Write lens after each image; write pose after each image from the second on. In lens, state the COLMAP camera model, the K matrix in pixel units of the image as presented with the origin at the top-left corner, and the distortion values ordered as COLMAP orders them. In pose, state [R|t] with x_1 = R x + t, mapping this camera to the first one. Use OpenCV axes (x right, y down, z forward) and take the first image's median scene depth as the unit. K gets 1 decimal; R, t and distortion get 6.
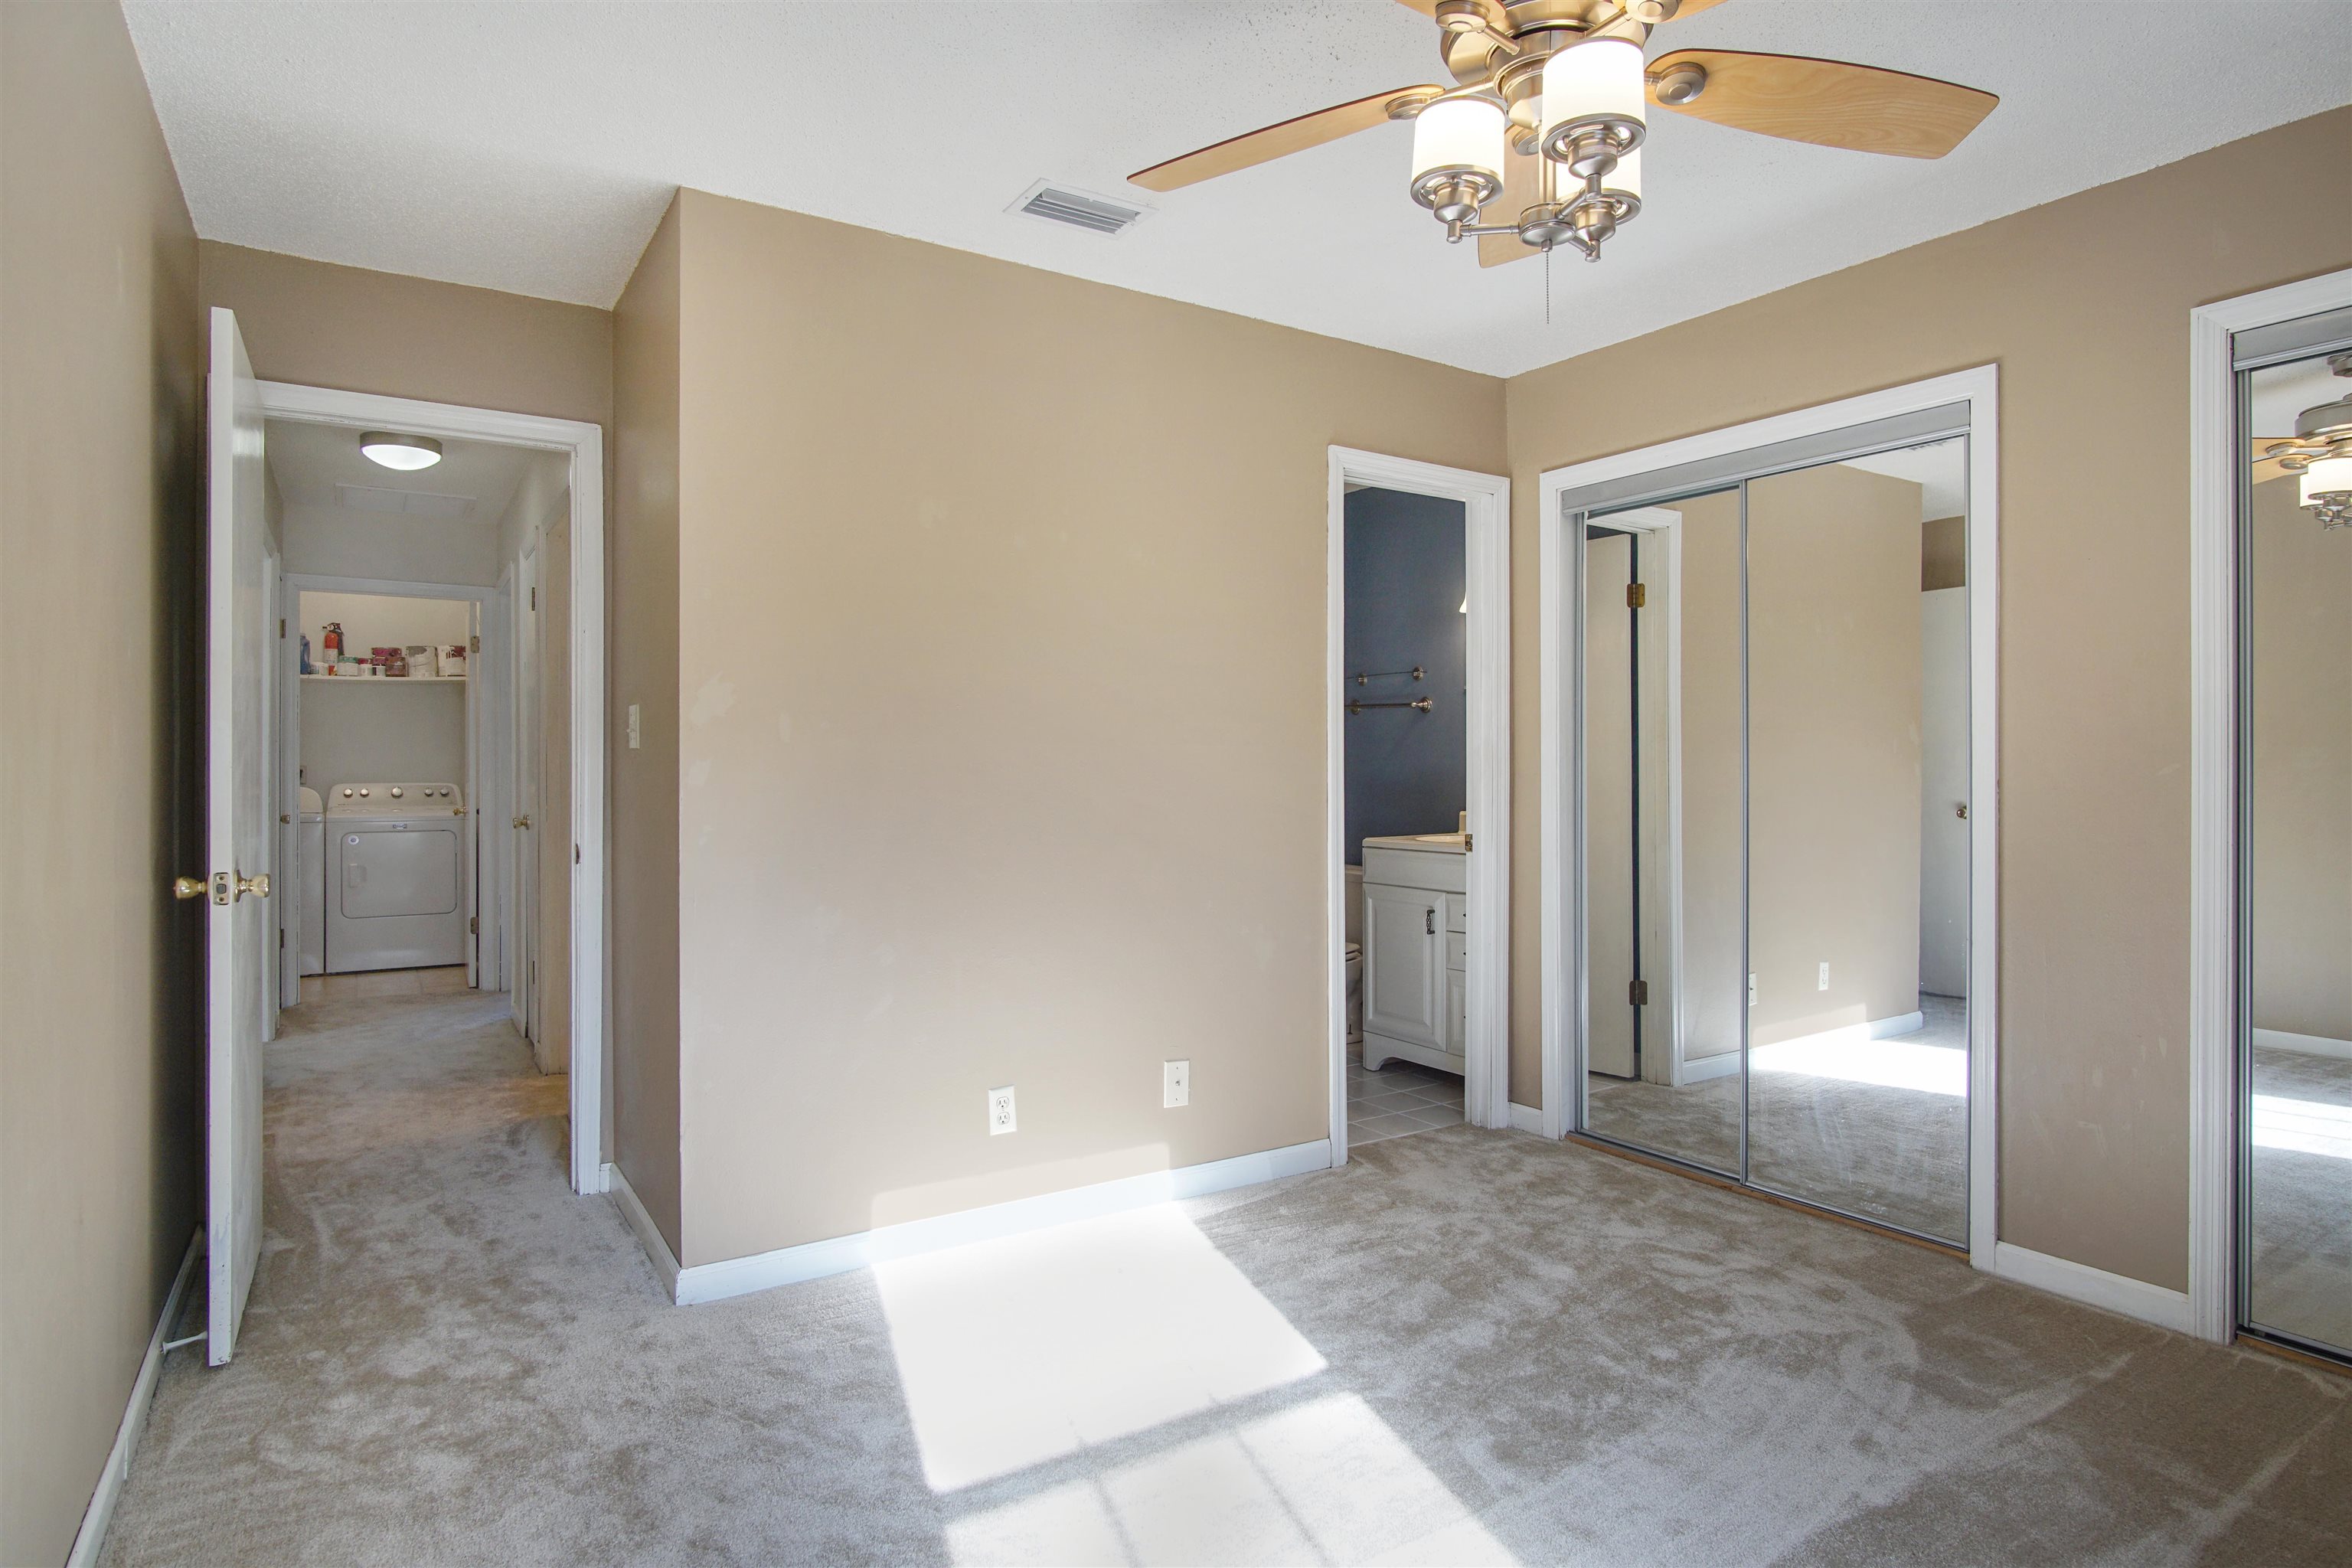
lens RADIAL K [[1269.8, 0, 1171.6], [0, 1269.8, 771.6], [0, 0, 1]] dist [-0.019279, 0.001527]
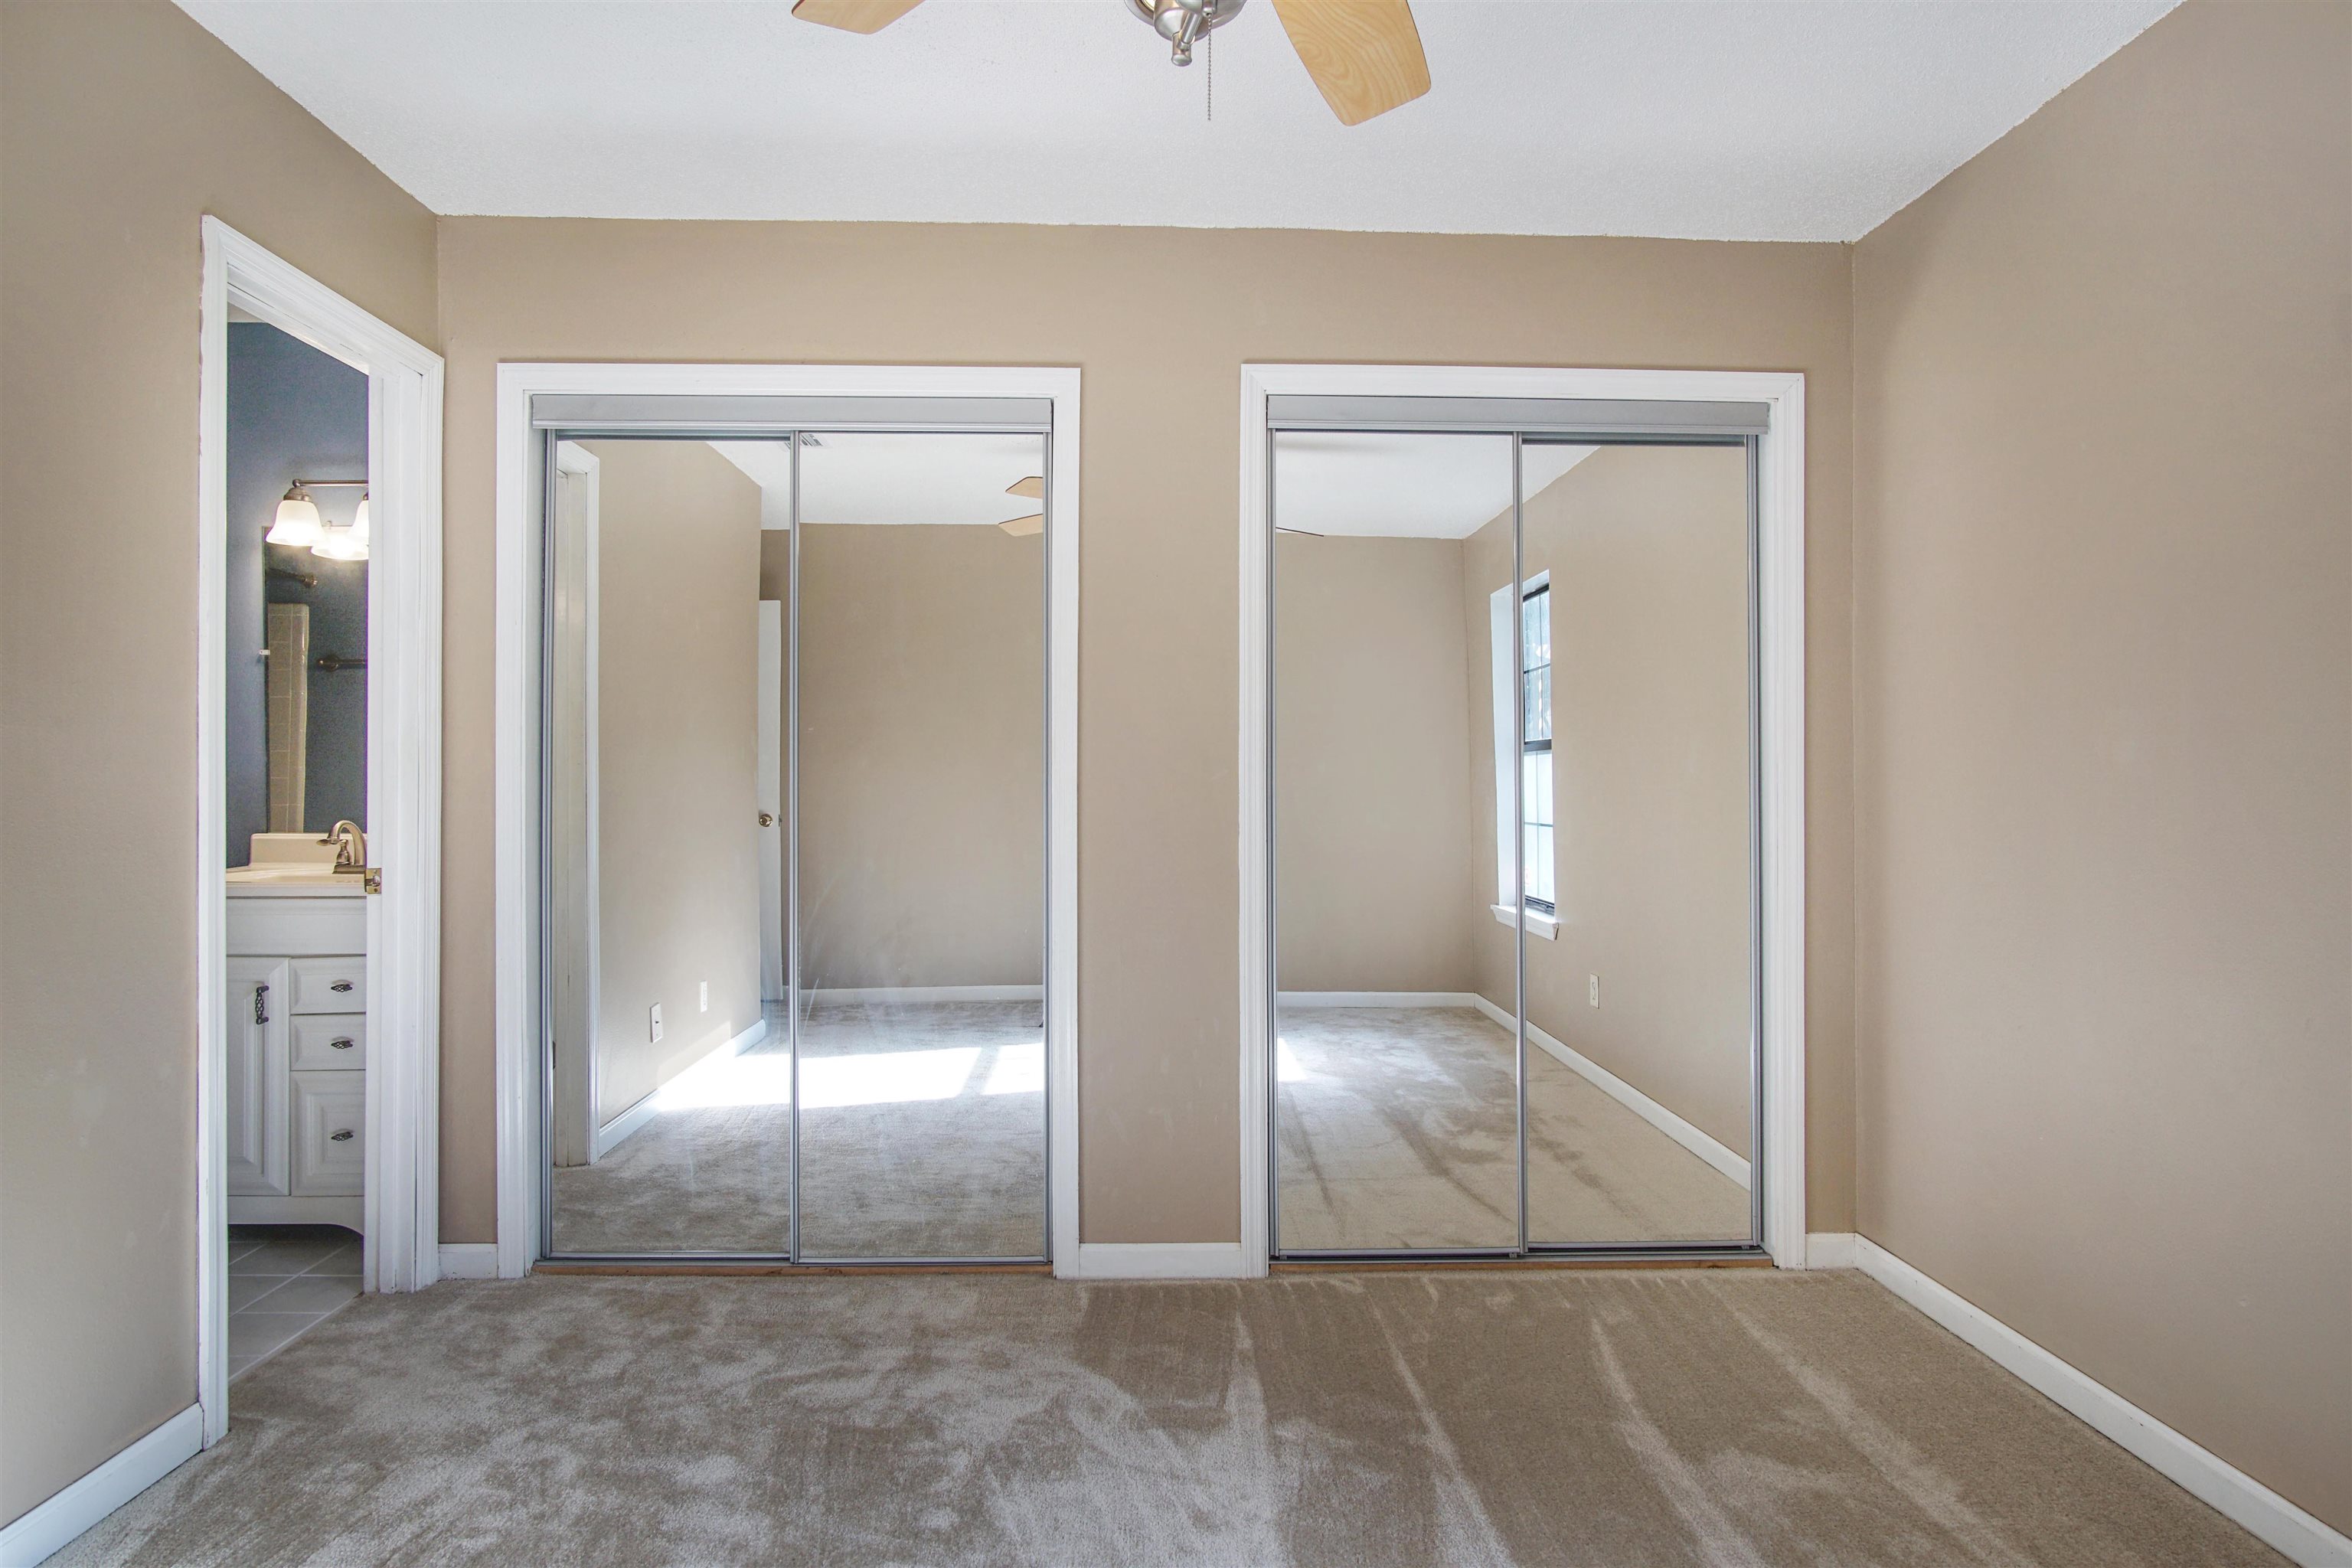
lens RADIAL K [[1298.7, 0, 1176.0], [0, 1298.7, 784.0], [0, 0, 1]] dist [-0.031063, 0.009940]
pose [[0.519797, -0.005339, 0.854273, -0.164991], [-0.001253, 0.999975, 0.007012, -0.001630], [-0.854289, -0.004715, 0.519777, 0.355451]]
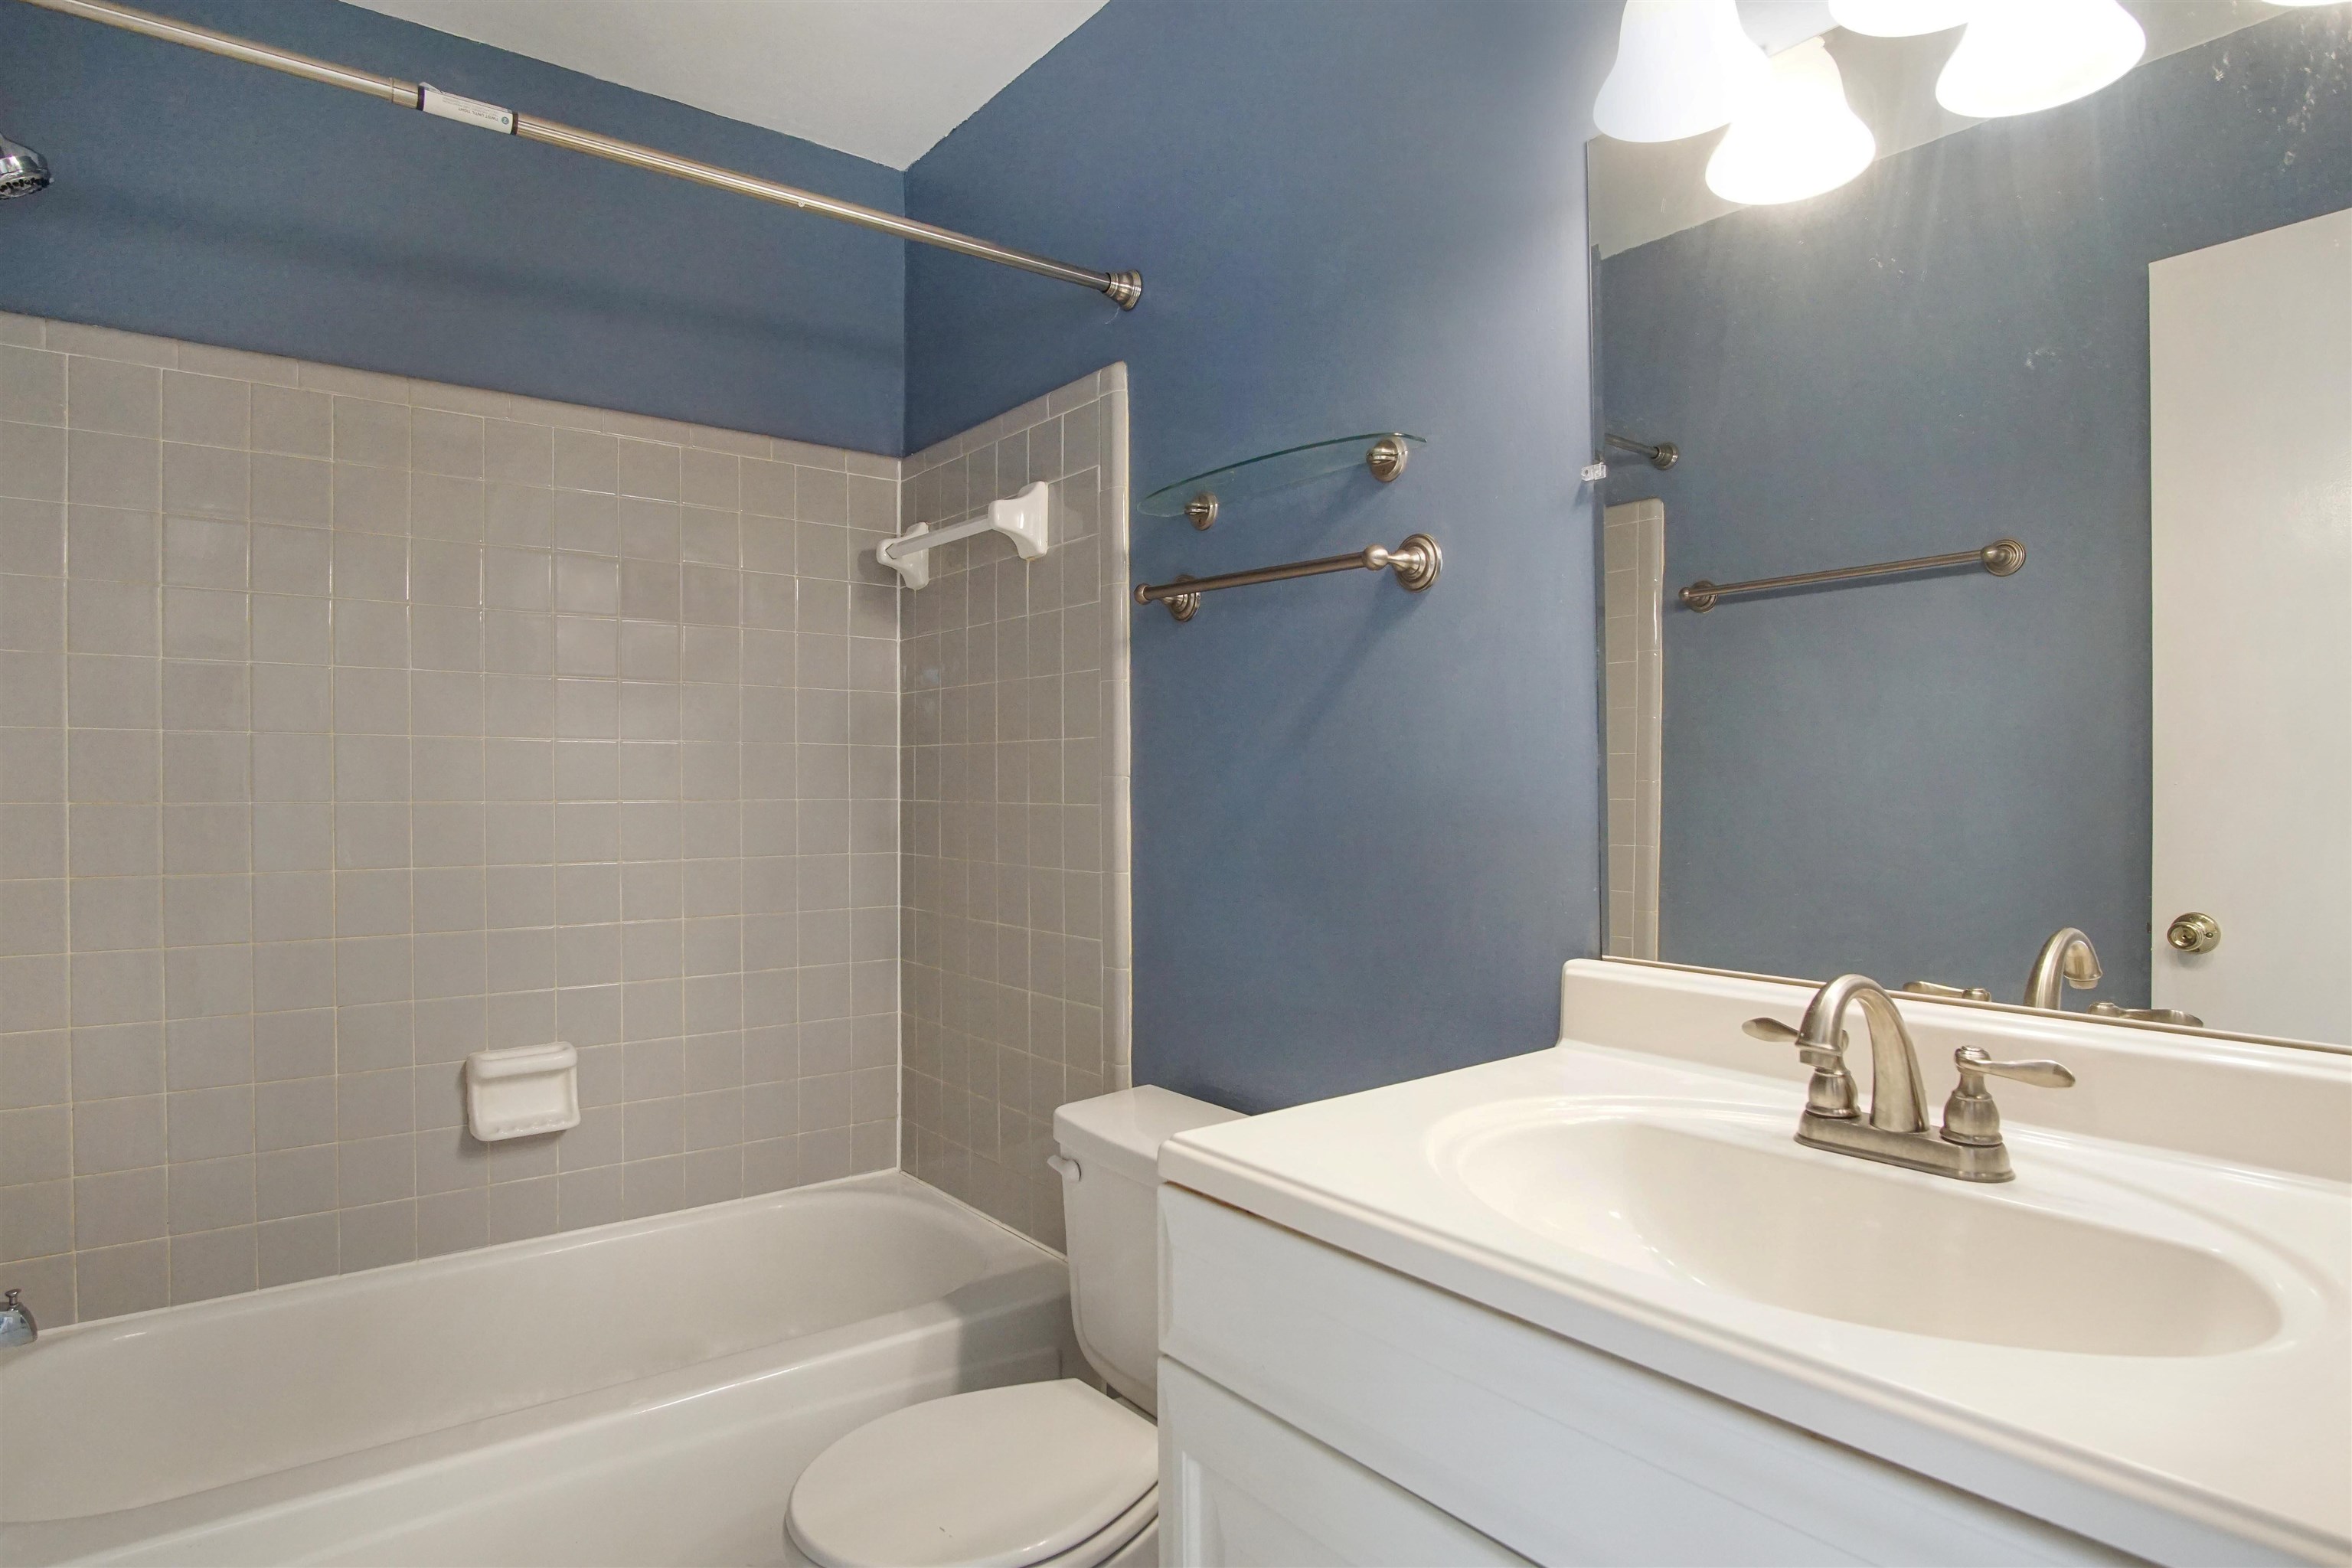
lens RADIAL K [[1269.8, 0, 1171.6], [0, 1269.8, 771.6], [0, 0, 1]] dist [-0.019279, 0.001527]
pose [[0.996820, -0.000869, 0.079682, 0.208890], [0.001844, 0.999924, -0.012171, -0.006089], [-0.079666, 0.012279, 0.996746, 1.221890]]
